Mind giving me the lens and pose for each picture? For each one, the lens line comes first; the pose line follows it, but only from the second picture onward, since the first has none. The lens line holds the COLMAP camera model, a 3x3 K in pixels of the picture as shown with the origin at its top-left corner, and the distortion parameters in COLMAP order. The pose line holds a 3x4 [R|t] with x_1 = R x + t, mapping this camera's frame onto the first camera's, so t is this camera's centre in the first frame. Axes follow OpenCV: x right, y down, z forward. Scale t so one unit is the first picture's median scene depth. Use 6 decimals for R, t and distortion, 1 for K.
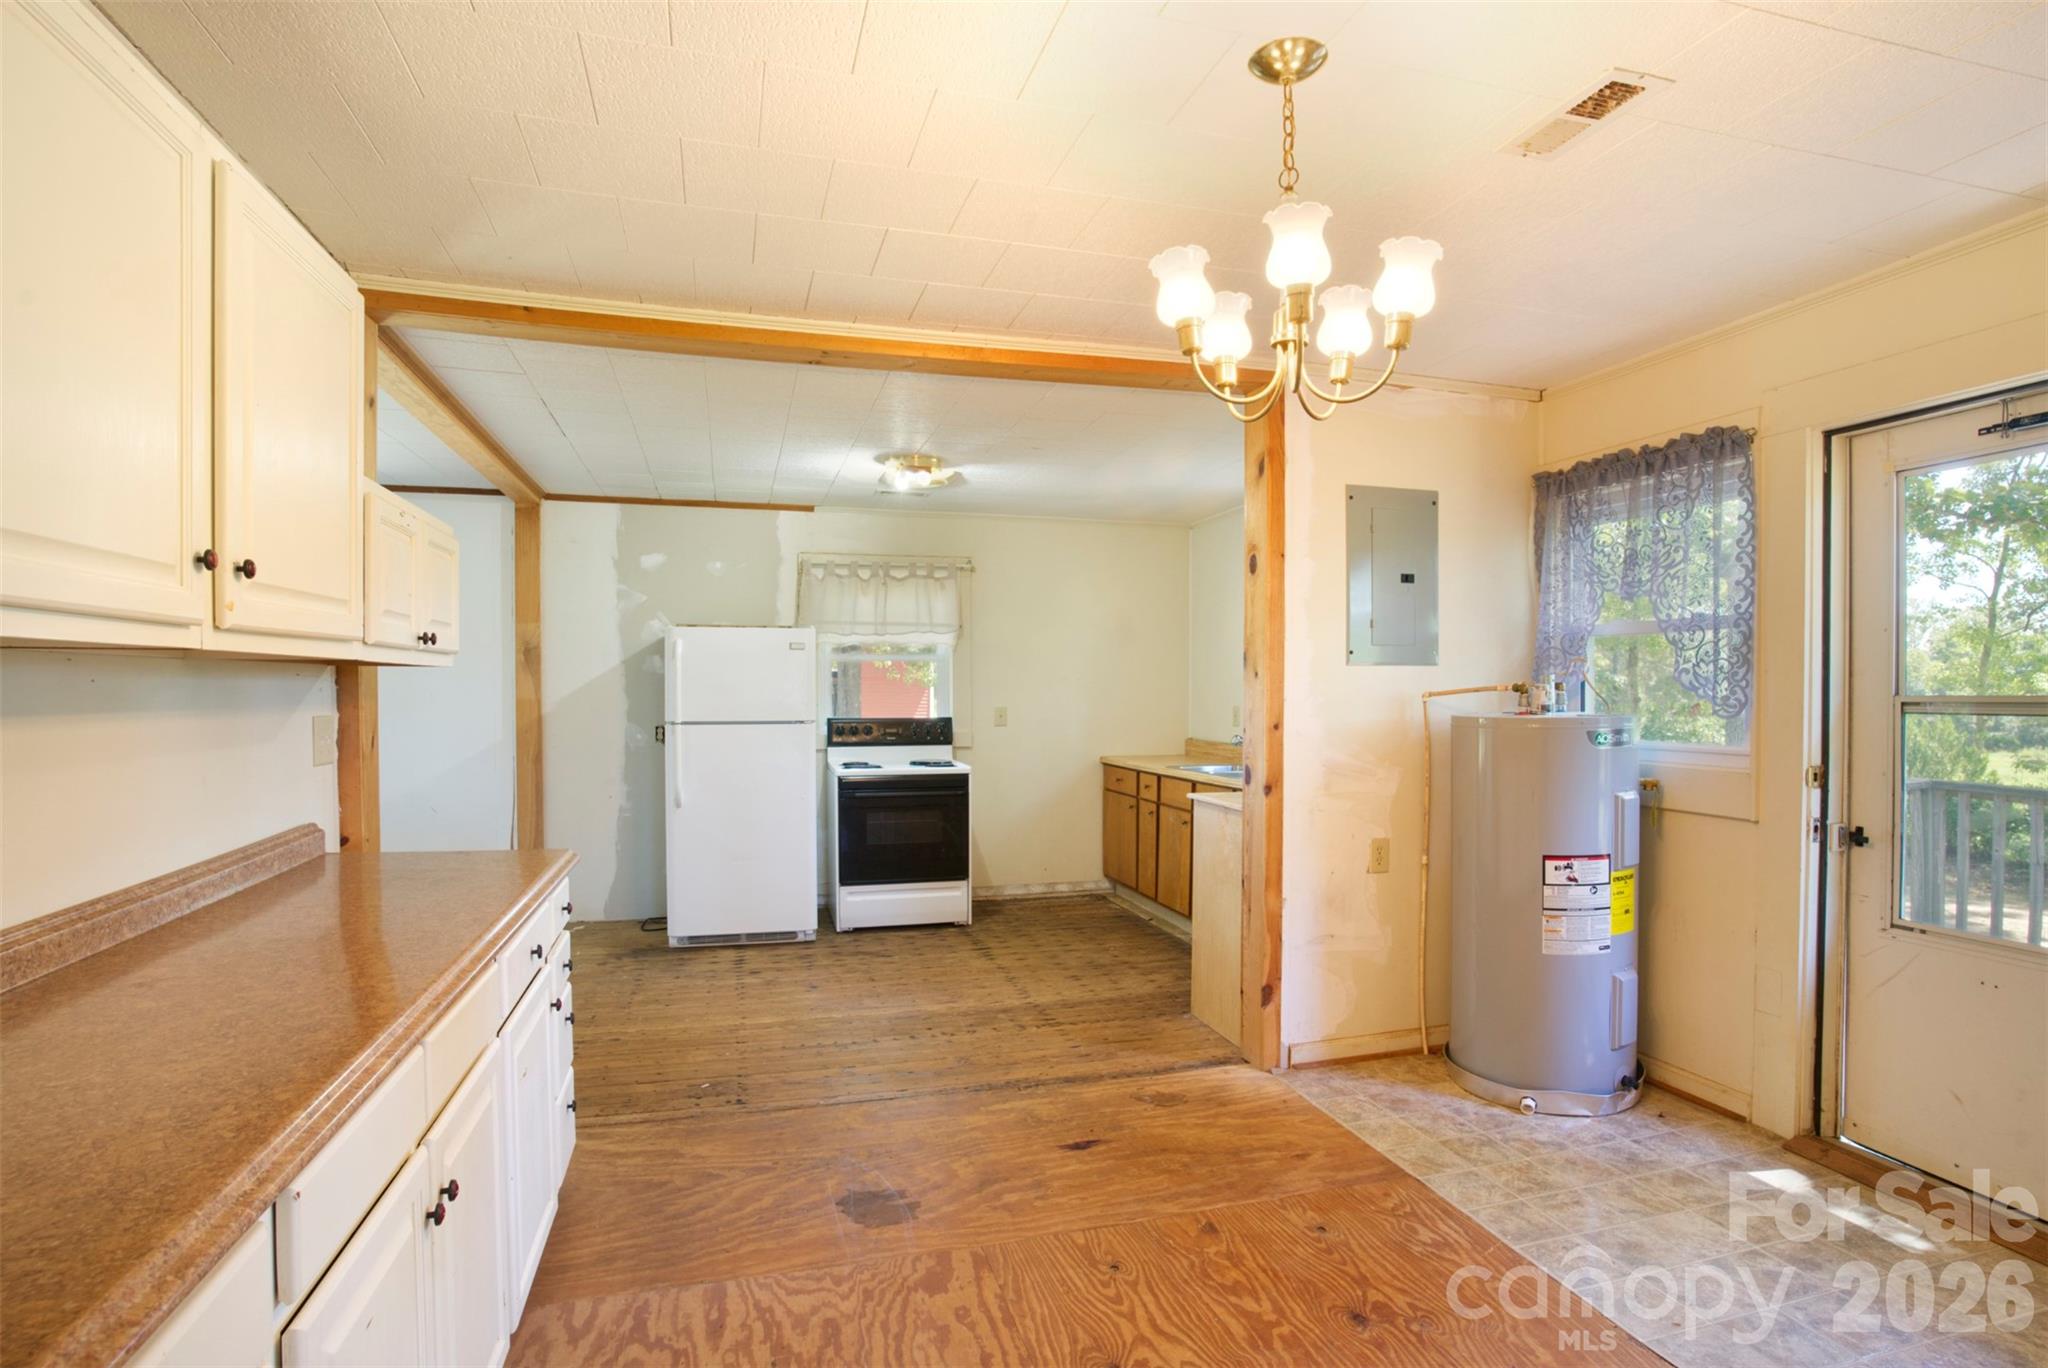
lens RADIAL K [[1028.3, 0, 1018.8], [0, 1028.3, 673.1], [0, 0, 1]] dist [-0.057033, 0.001256]
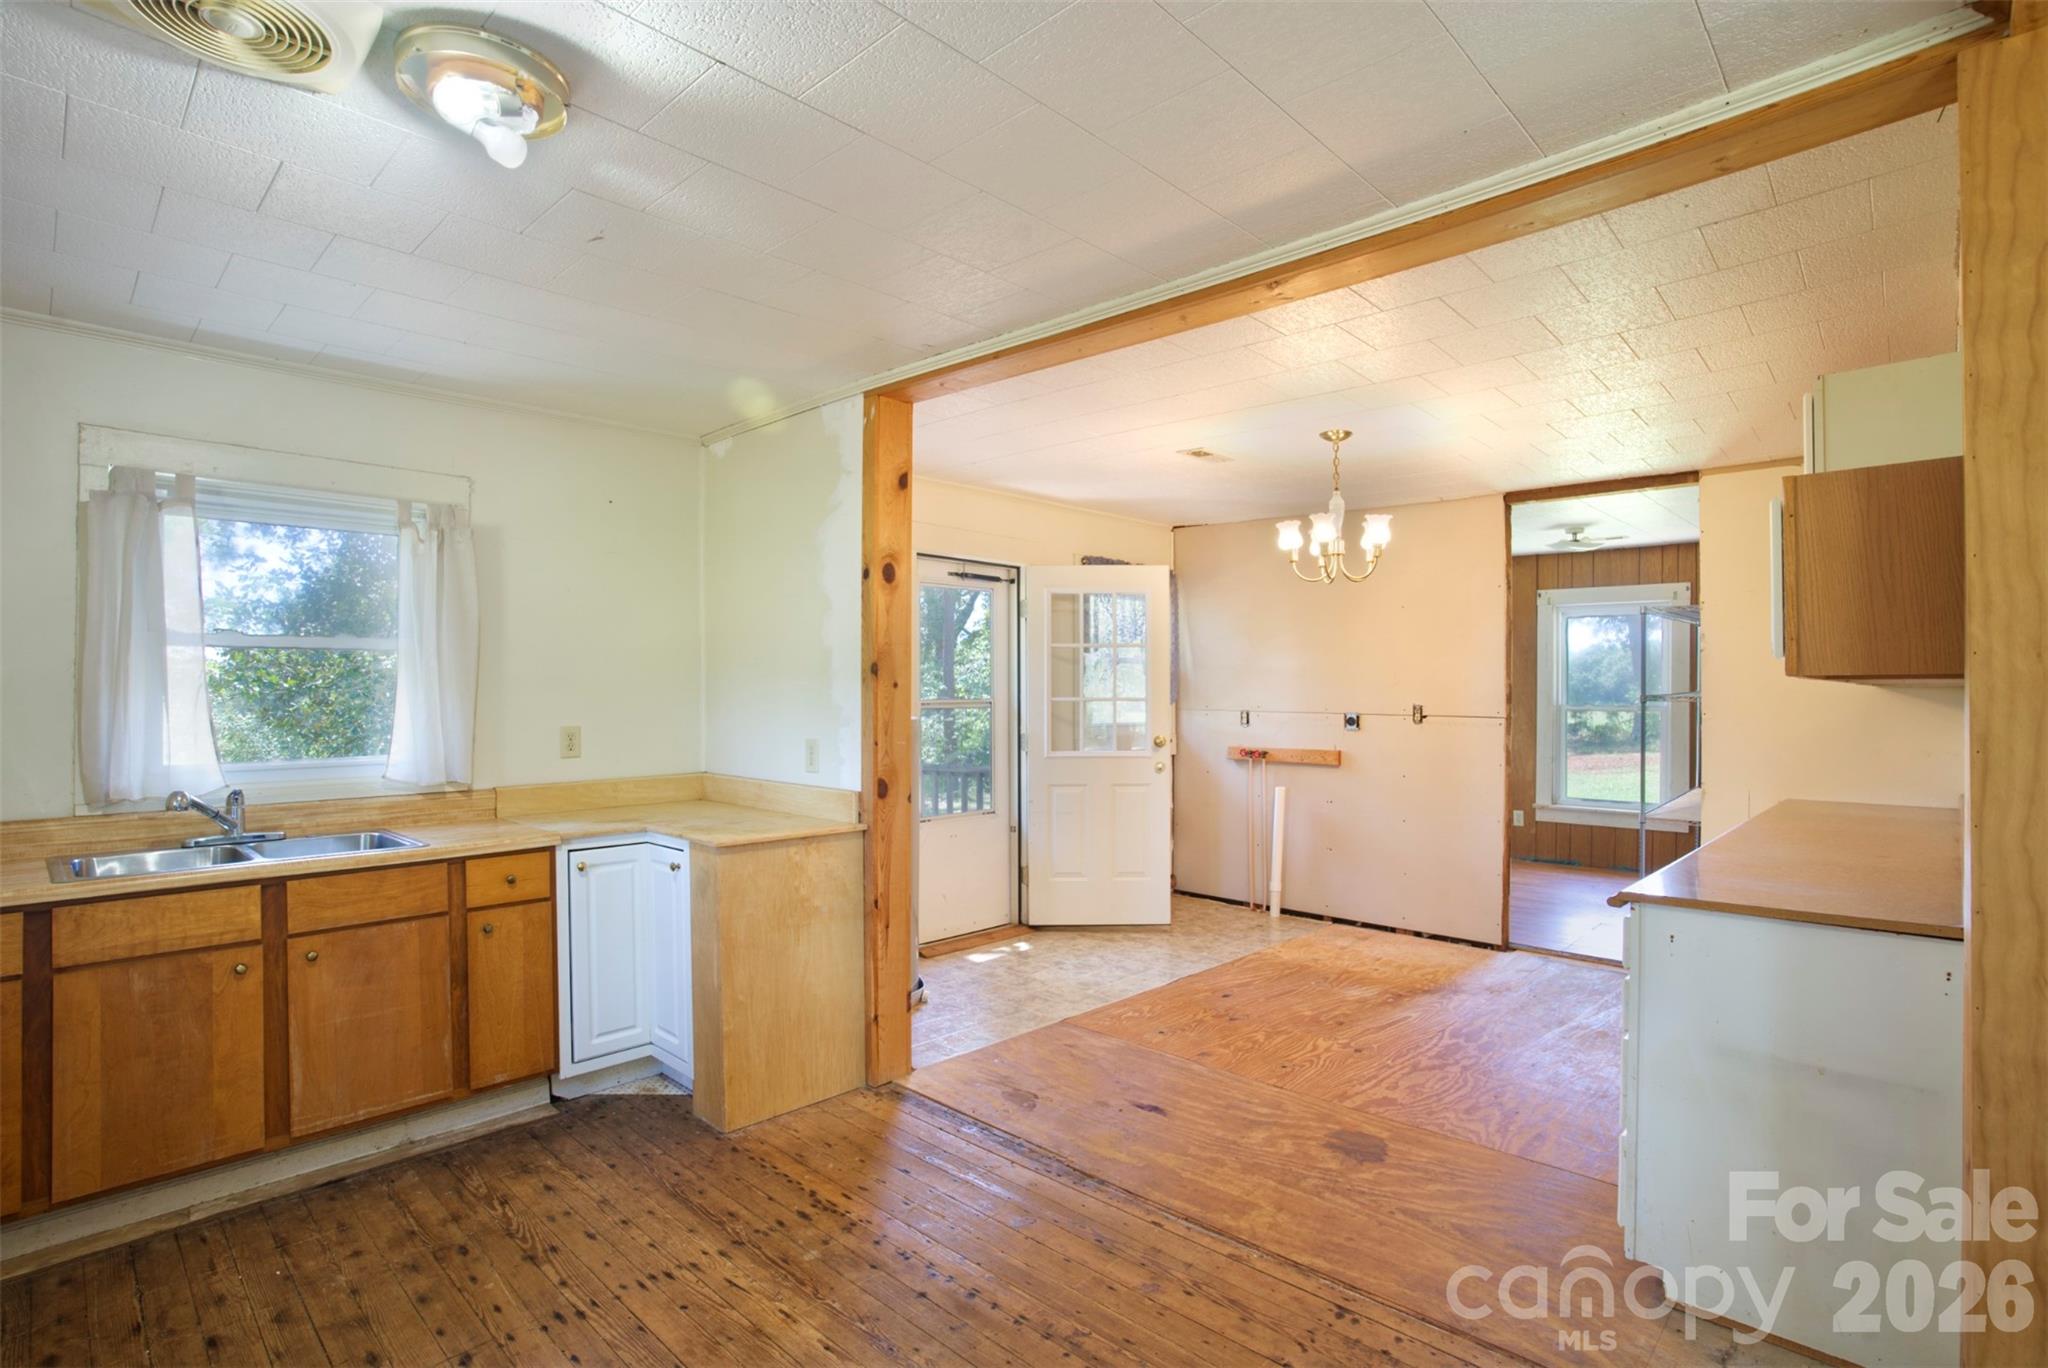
lens RADIAL K [[996.6, 0, 1030.7], [0, 996.6, 682.7], [0, 0, 1]] dist [-0.086875, 0.043043]
pose [[-0.515071, 0.005583, 0.857129, -0.754898], [-0.016085, 0.999740, -0.016178, 0.013430], [-0.856997, -0.022120, -0.514847, 1.583903]]
